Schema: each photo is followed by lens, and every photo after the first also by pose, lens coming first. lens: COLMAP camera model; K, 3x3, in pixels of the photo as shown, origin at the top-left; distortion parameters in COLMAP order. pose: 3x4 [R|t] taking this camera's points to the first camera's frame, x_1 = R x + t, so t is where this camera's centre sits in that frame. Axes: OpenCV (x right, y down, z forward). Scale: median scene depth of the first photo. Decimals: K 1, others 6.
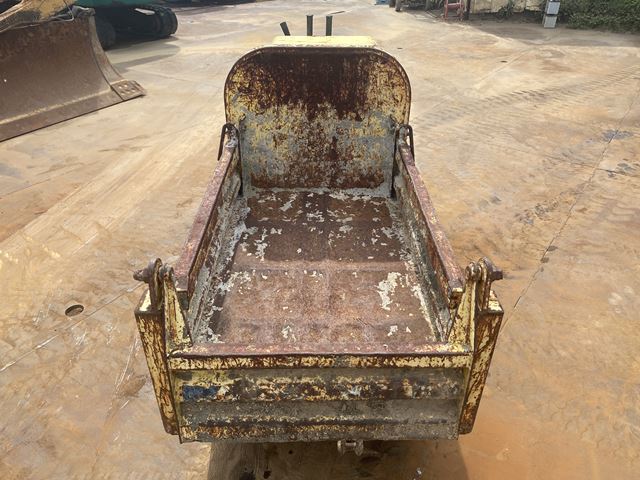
lens RADIAL K [[490.2, 0, 320.3], [0, 490.2, 226.3], [0, 0, 1]] dist [0.081608, -0.144597]
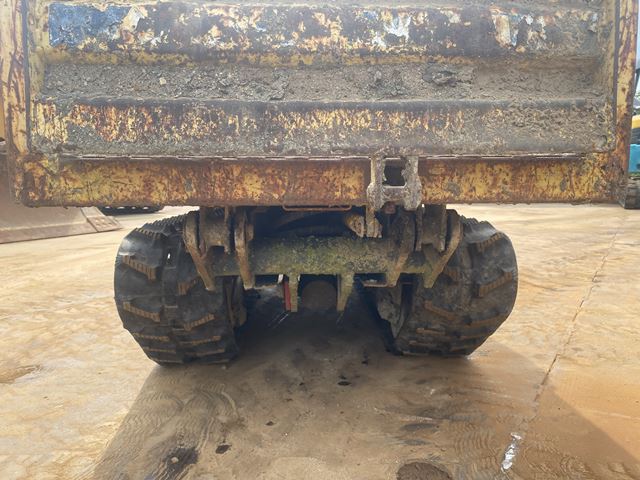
lens RADIAL K [[491.5, 0, 320.3], [0, 491.5, 230.8], [0, 0, 1]] dist [-0.000466, -0.001061]
pose [[0.999155, -0.017512, 0.037172, -0.030766], [0.031758, 0.903145, -0.428159, 0.708161], [-0.026074, 0.428978, 0.902939, 0.614491]]
